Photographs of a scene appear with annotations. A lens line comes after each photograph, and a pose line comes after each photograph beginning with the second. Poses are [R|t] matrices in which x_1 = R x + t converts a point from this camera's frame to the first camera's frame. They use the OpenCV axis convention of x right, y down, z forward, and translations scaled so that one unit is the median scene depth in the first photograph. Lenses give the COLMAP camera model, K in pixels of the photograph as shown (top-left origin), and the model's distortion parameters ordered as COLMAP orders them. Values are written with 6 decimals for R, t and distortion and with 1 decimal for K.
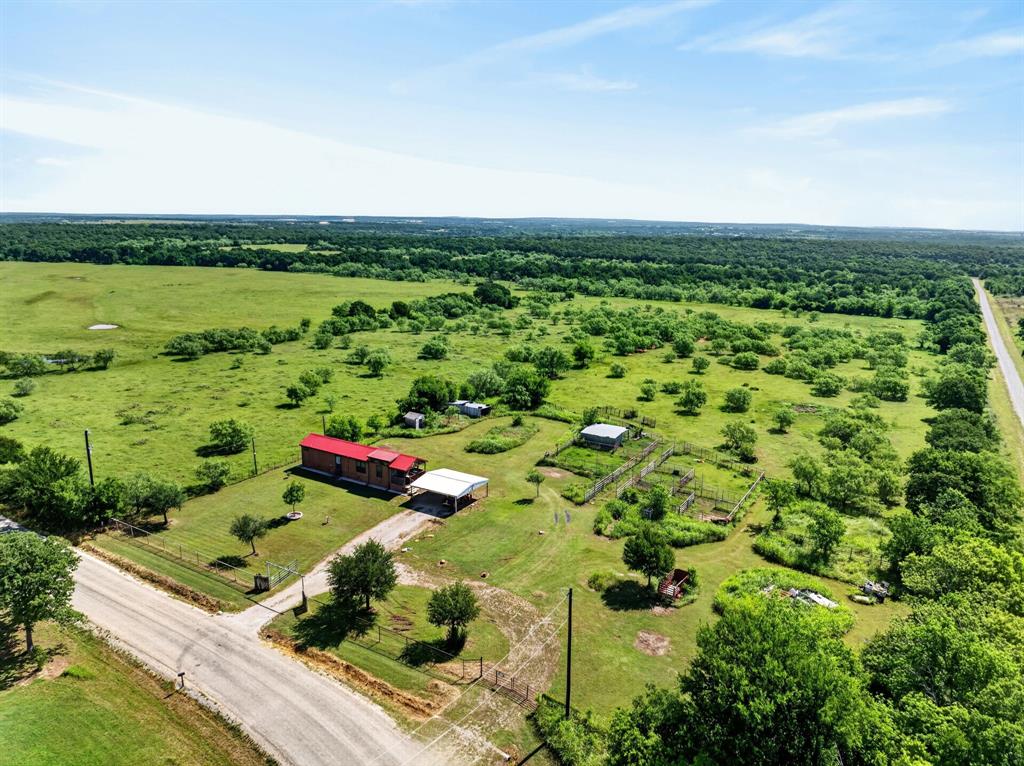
lens RADIAL K [[715.7, 0, 512.1], [0, 715.7, 381.3], [0, 0, 1]] dist [-0.037945, -0.006789]
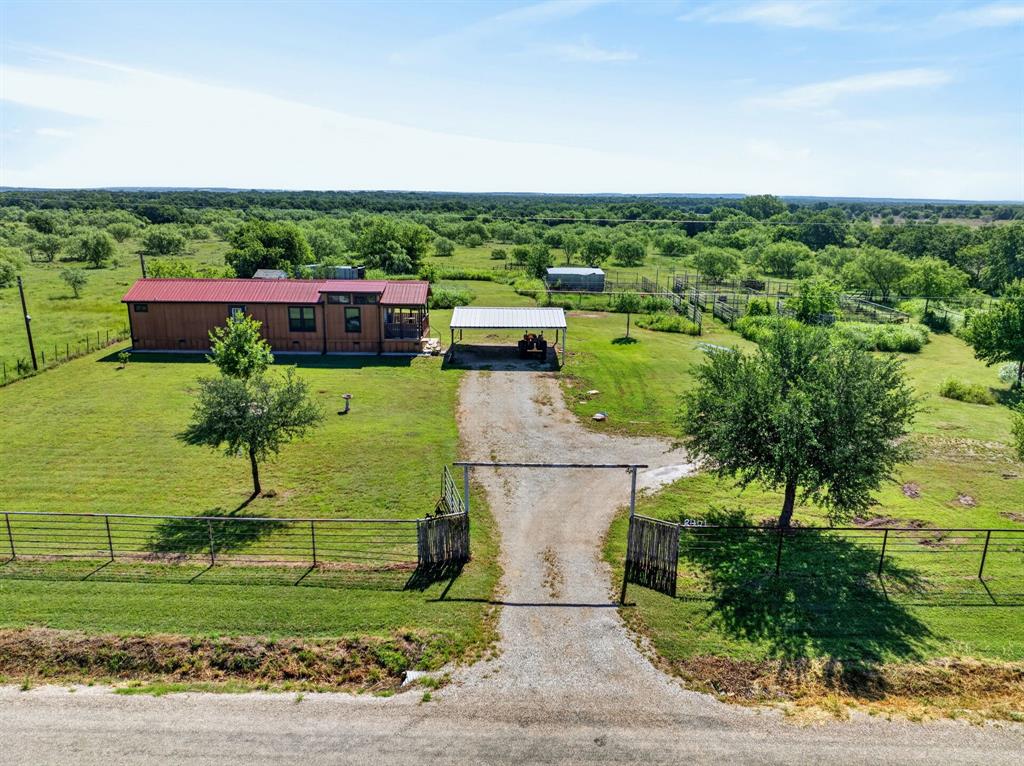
lens RADIAL K [[715.7, 0, 515.8], [0, 715.7, 384.9], [0, 0, 1]] dist [-0.037945, -0.006789]
pose [[0.859291, -0.135333, 0.493259, -0.238229], [0.111989, 0.990742, 0.076732, 0.103363], [-0.499077, -0.010695, 0.866492, 0.375532]]
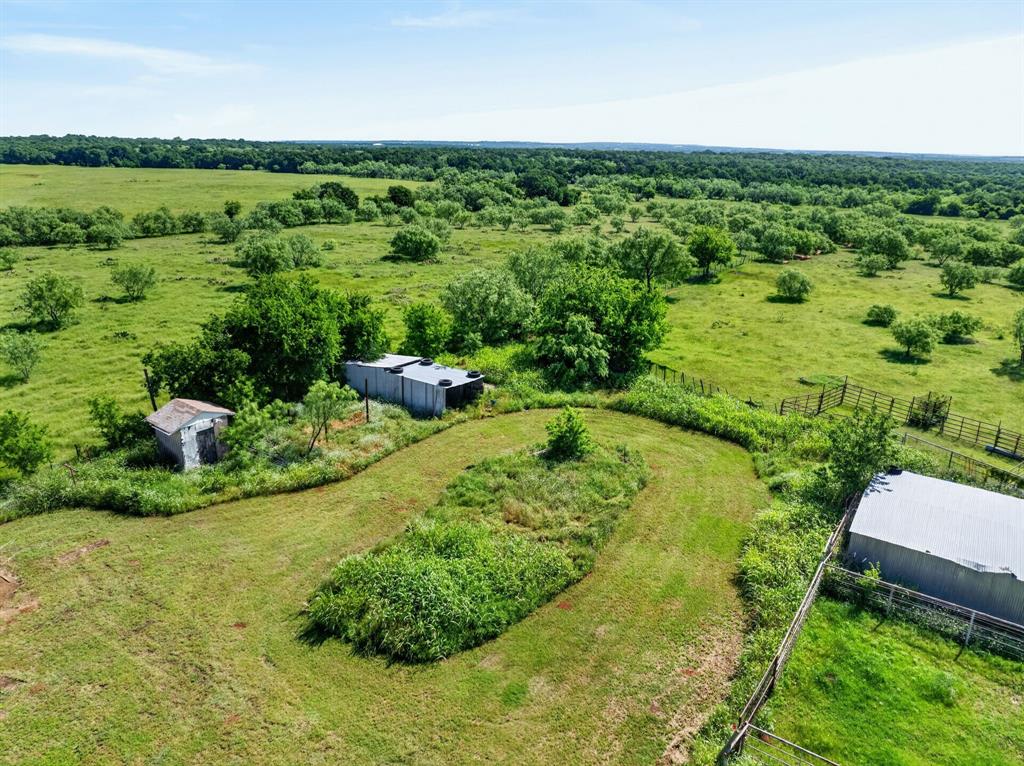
lens RADIAL K [[715.7, 0, 514.1], [0, 715.7, 384.5], [0, 0, 1]] dist [-0.037945, -0.006789]
pose [[0.996827, 0.024600, -0.075704, 0.007841], [-0.016861, 0.994722, 0.101212, 0.005737], [0.077794, -0.099615, 0.991980, 0.676862]]
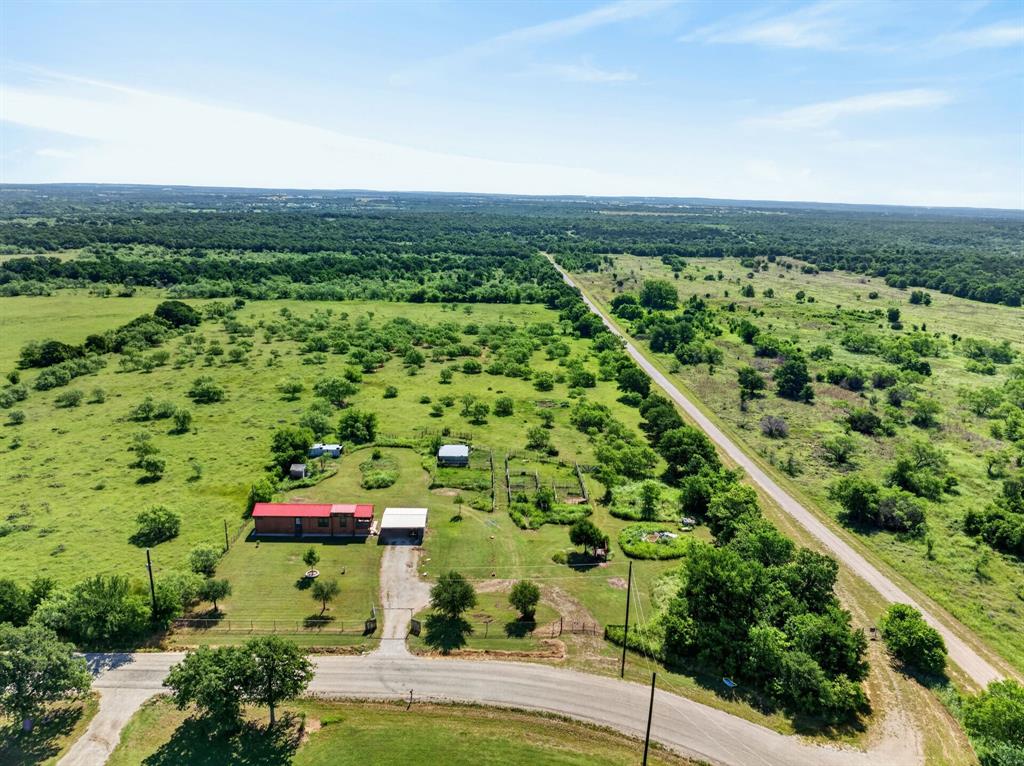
lens RADIAL K [[715.7, 0, 512.8], [0, 715.7, 381.3], [0, 0, 1]] dist [-0.037945, -0.006789]
pose [[0.836422, -0.133348, 0.531617, -0.403693], [0.108746, 0.991045, 0.077492, -0.129339], [-0.537189, -0.007005, 0.843433, -0.147602]]
